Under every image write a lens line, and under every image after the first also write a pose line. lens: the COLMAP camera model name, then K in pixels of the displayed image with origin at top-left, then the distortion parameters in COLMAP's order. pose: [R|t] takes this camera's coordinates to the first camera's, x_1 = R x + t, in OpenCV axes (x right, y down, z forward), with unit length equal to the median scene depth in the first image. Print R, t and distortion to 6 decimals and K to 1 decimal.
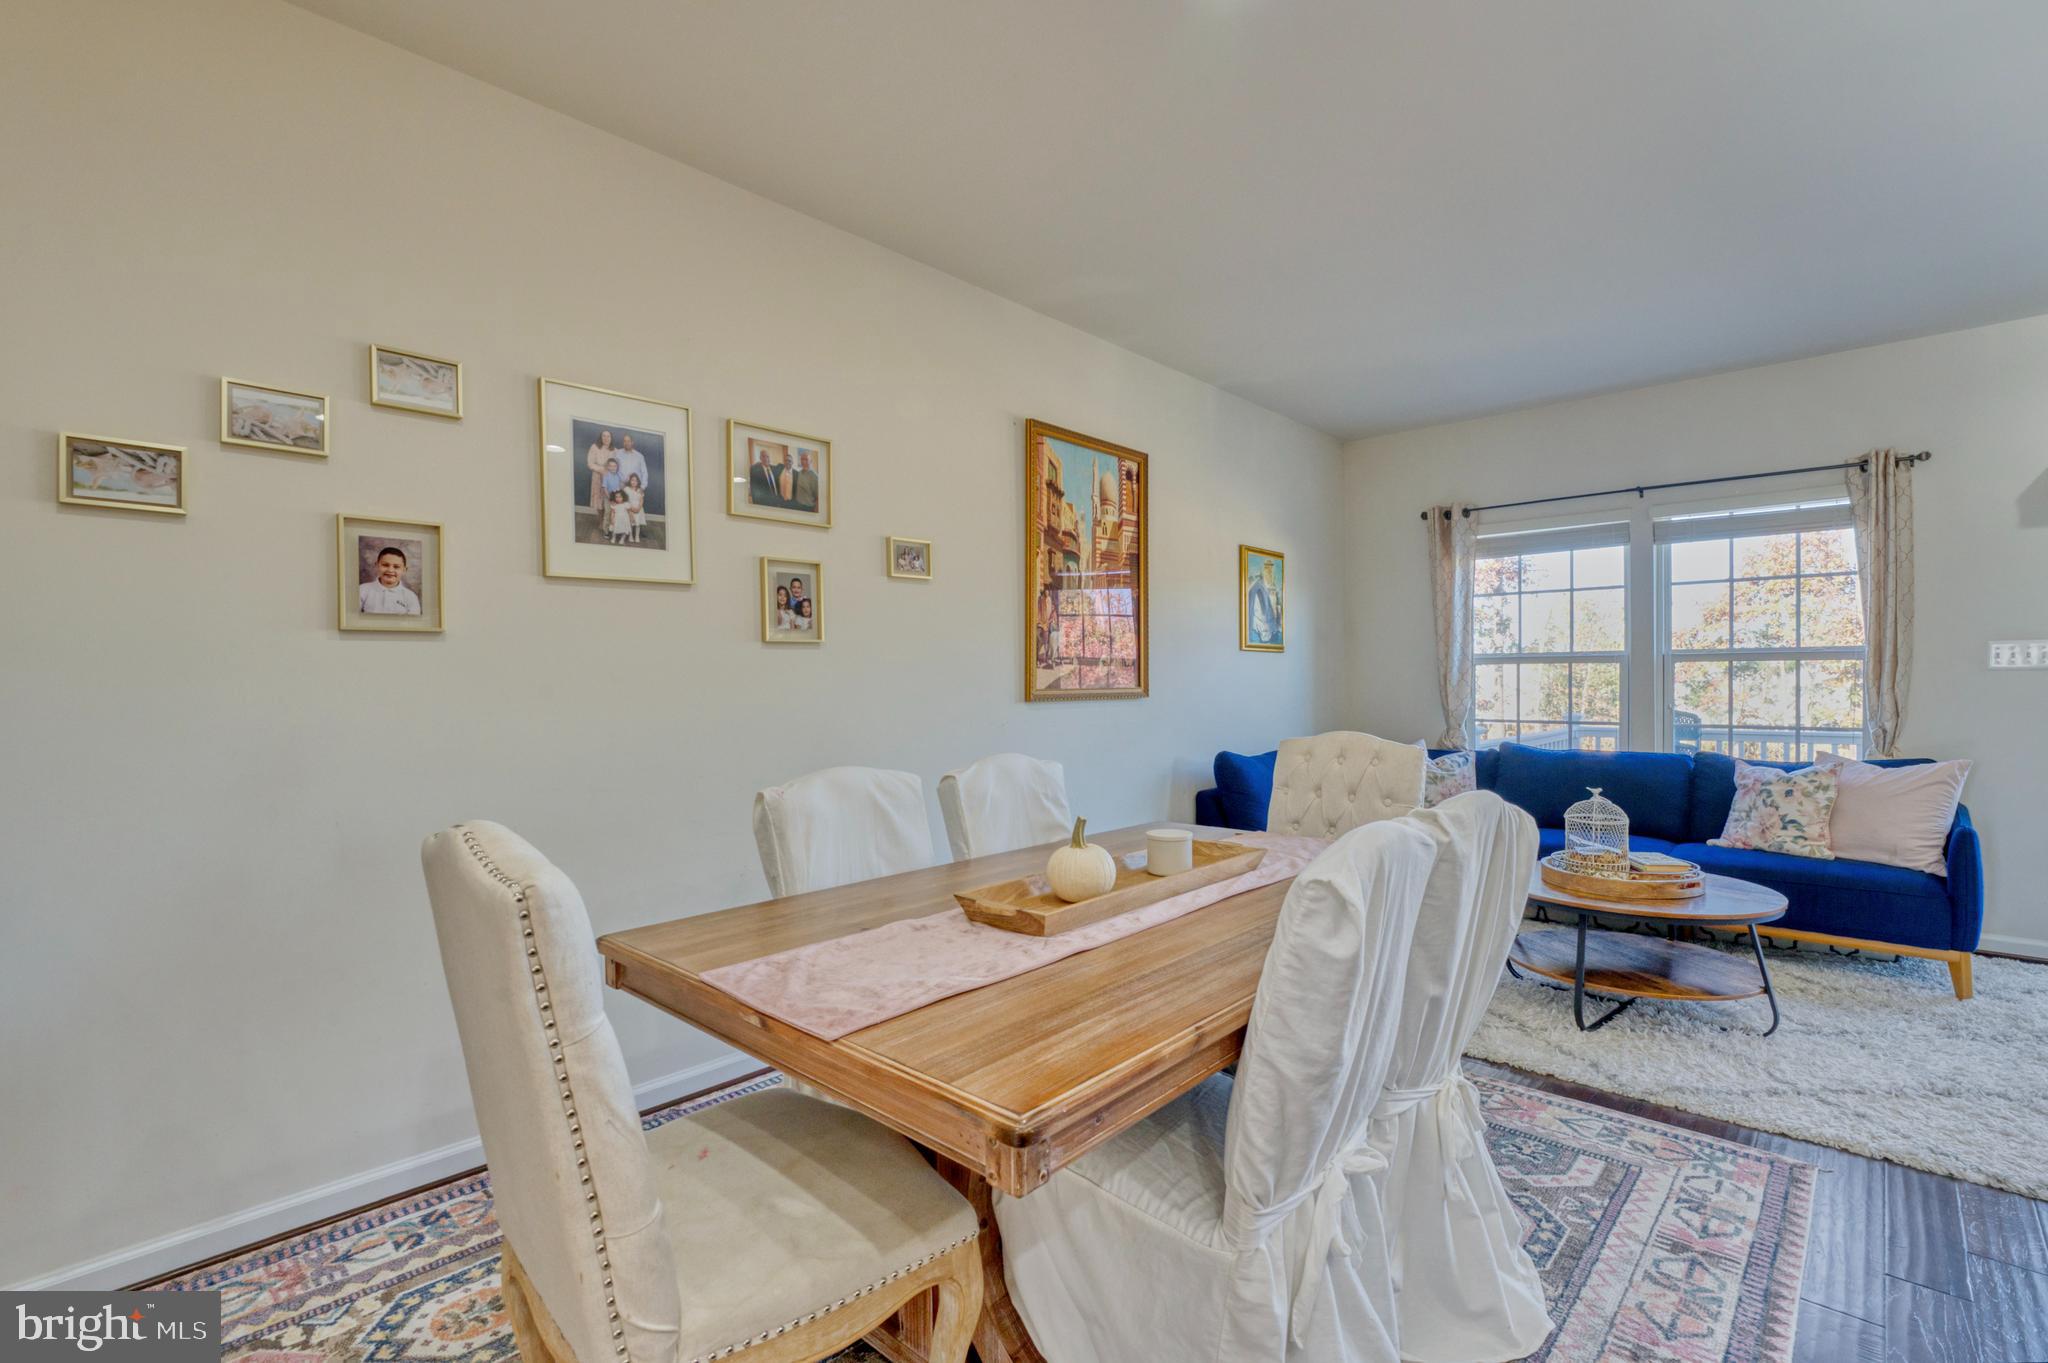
lens RADIAL K [[920.7, 0, 1010.9], [0, 920.7, 695.7], [0, 0, 1]] dist [-0.013953, -0.002018]
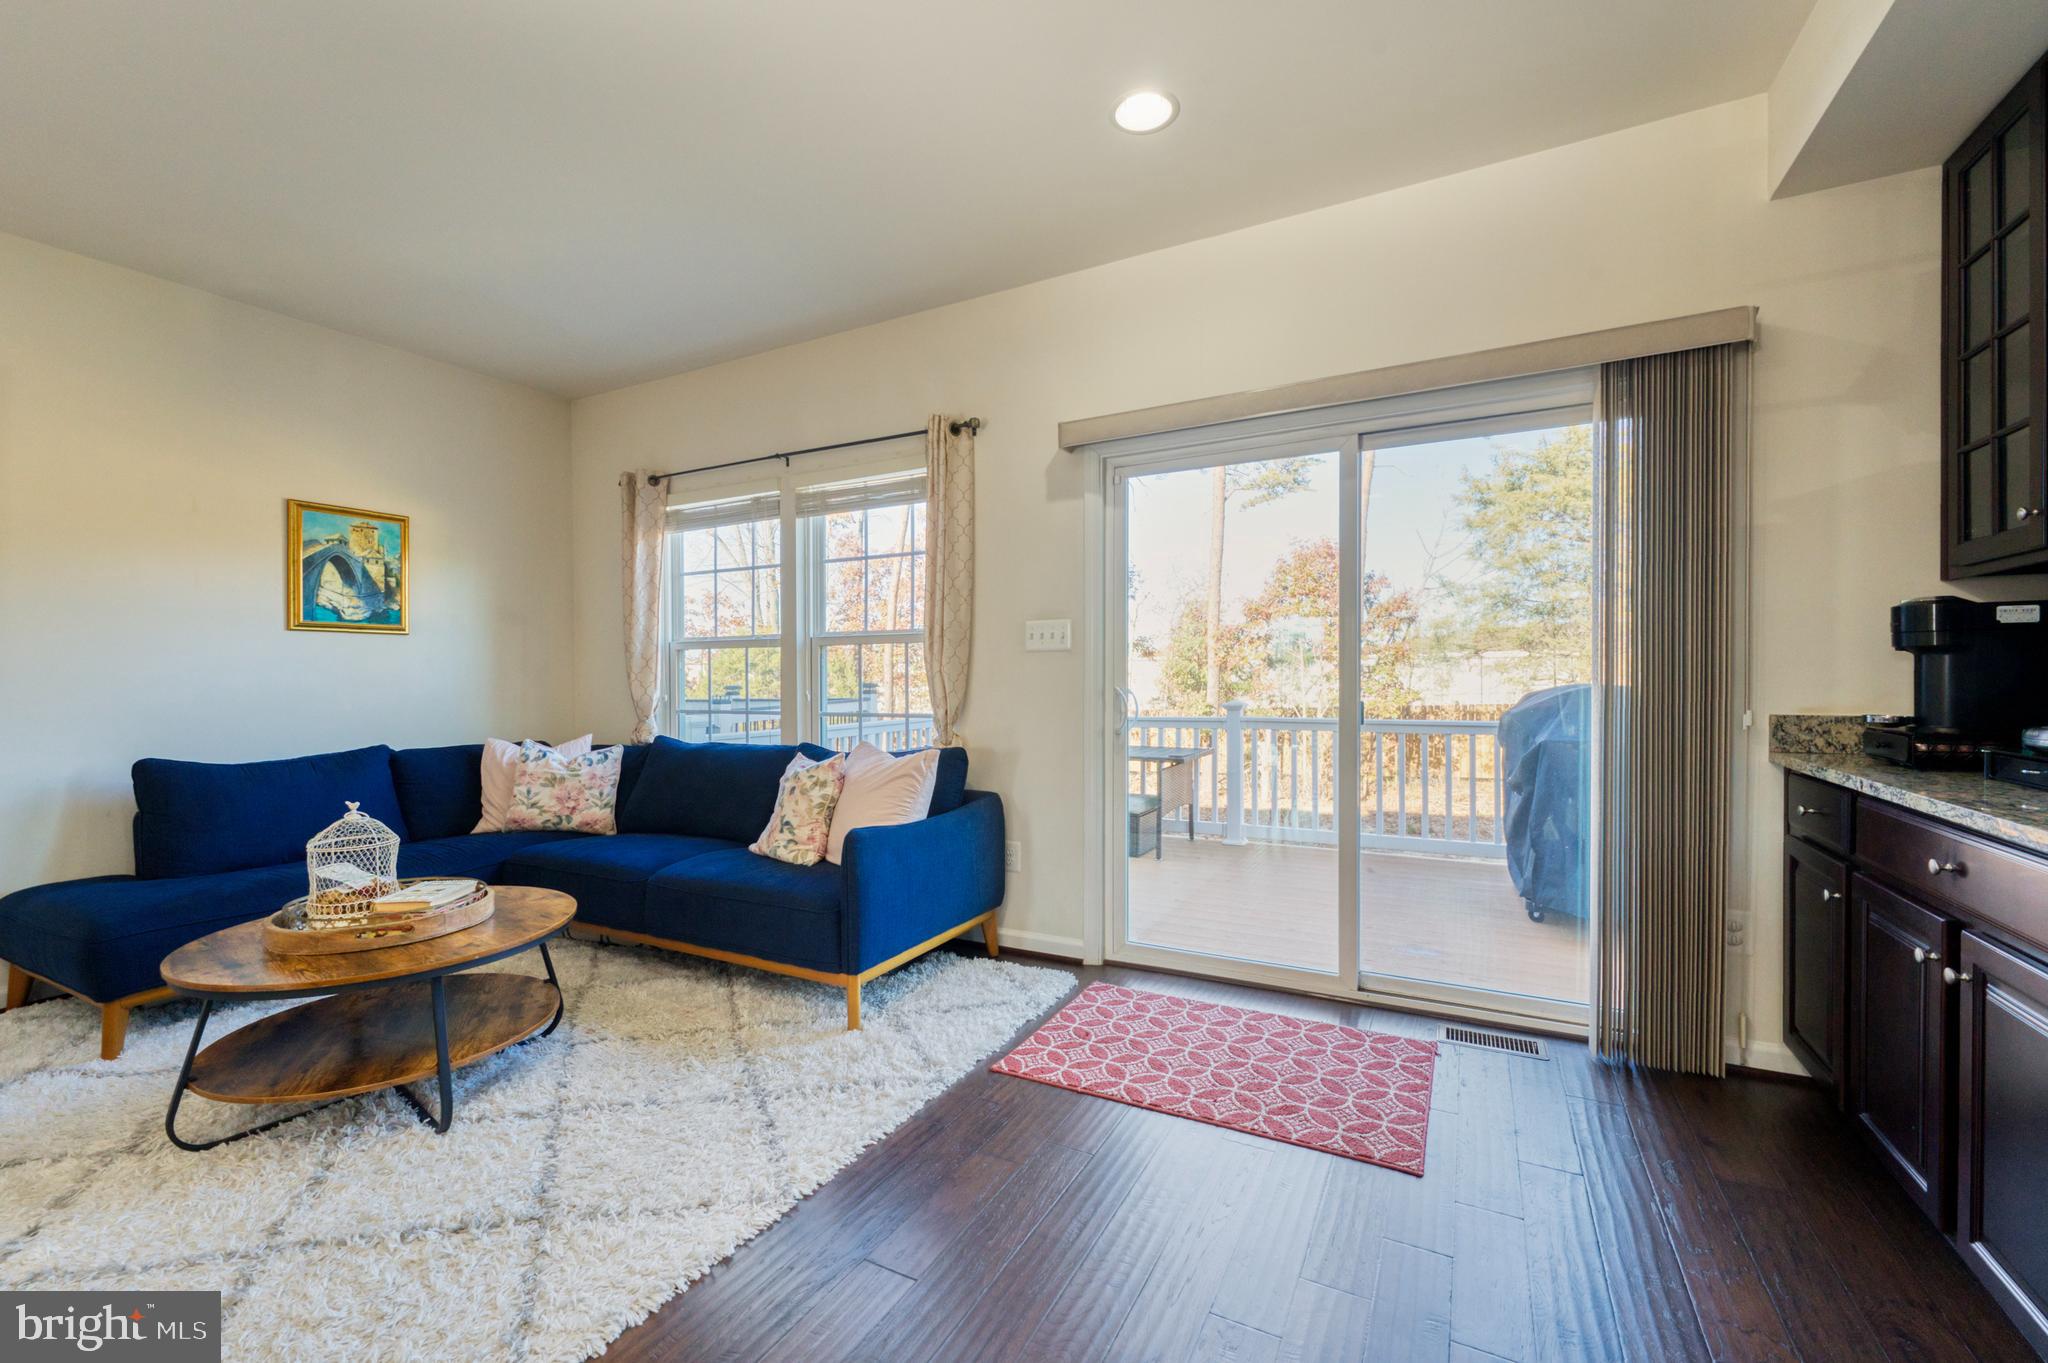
lens RADIAL K [[837.1, 0, 1011.6], [0, 837.1, 685.7], [0, 0, 1]] dist [-0.010342, 0.000282]
pose [[0.965944, -0.008583, 0.258610, 0.886151], [0.010024, 0.999941, -0.004252, 0.012142], [-0.258558, 0.006700, 0.965972, 0.173100]]
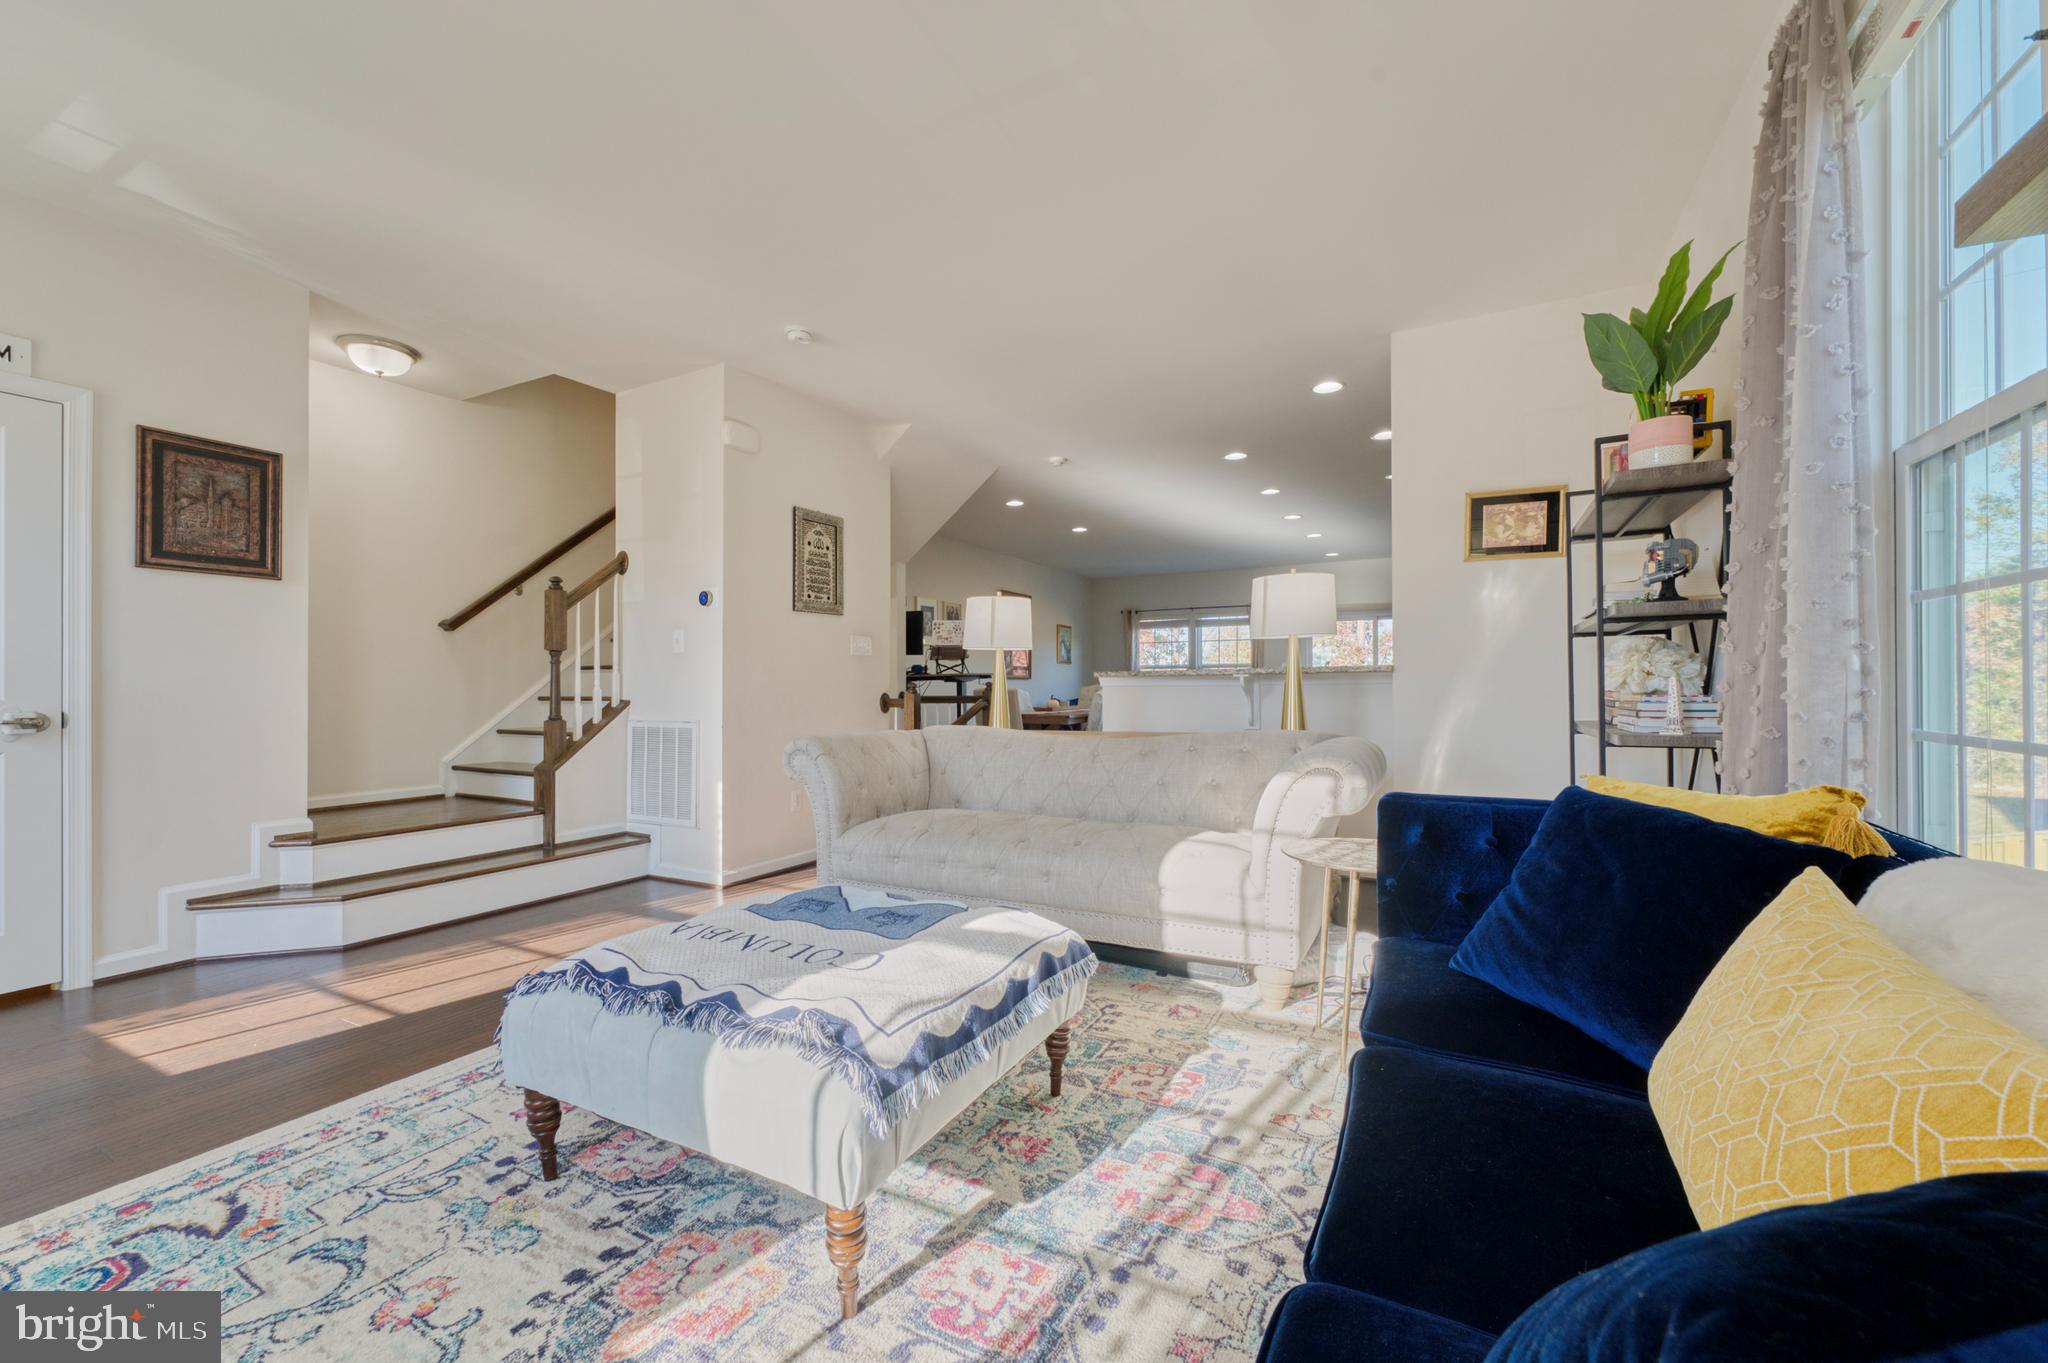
lens RADIAL K [[837.1, 0, 1010.8], [0, 837.1, 695.9], [0, 0, 1]] dist [-0.010342, 0.000282]
pose [[0.964252, 0.001411, 0.264984, -0.698355], [0.001920, 0.999922, -0.012310, 0.100509], [-0.264981, 0.012379, 0.964174, -1.742739]]
